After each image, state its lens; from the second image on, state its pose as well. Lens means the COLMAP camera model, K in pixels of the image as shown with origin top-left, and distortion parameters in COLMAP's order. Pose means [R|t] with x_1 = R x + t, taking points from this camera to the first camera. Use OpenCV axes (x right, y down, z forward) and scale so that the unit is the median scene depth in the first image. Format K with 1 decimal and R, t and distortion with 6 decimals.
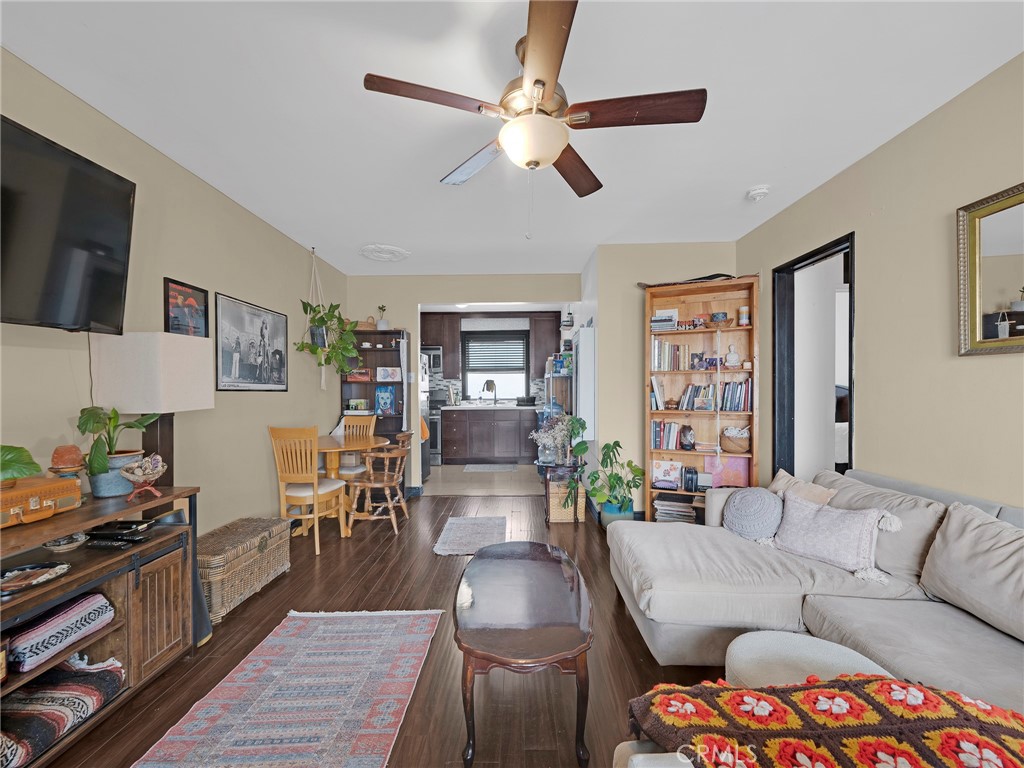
lens RADIAL K [[434.8, 0, 511.6], [0, 434.8, 386.6], [0, 0, 1]] dist [-0.000644, -0.000100]
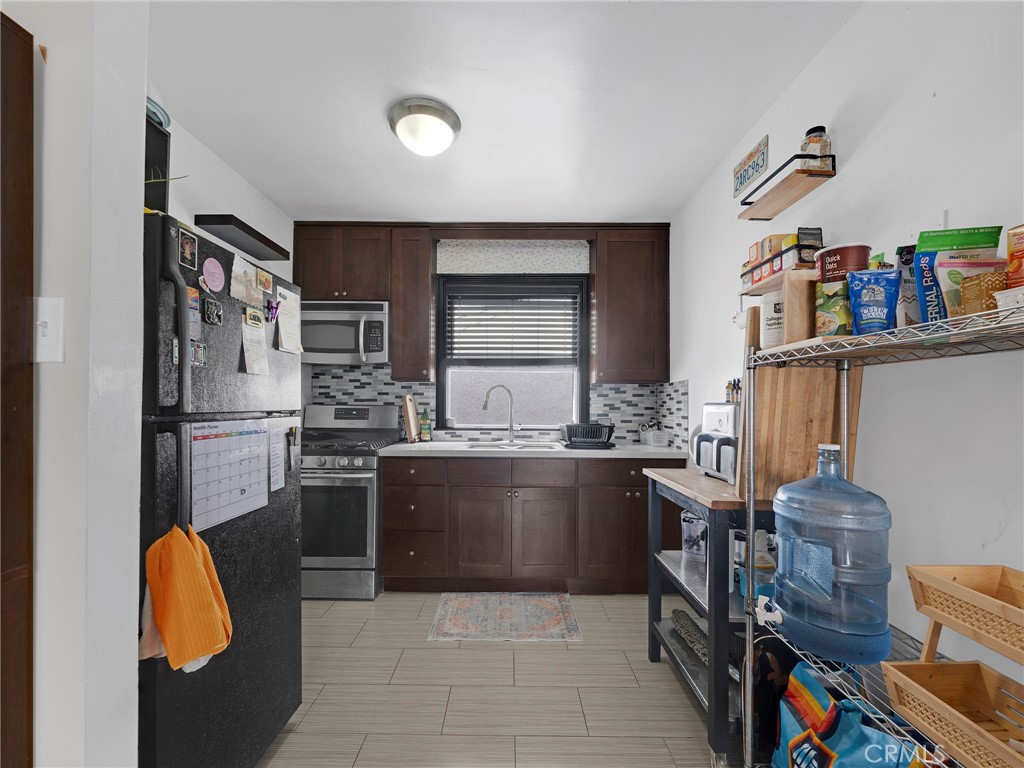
lens RADIAL K [[424.9, 0, 508.7], [0, 424.9, 403.8], [0, 0, 1]] dist [0.001175, 0.000088]
pose [[0.999860, 0.014895, 0.007651, -0.043818], [-0.014946, 0.999866, 0.006725, 0.001294], [-0.007549, -0.006838, 0.999948, 0.573448]]
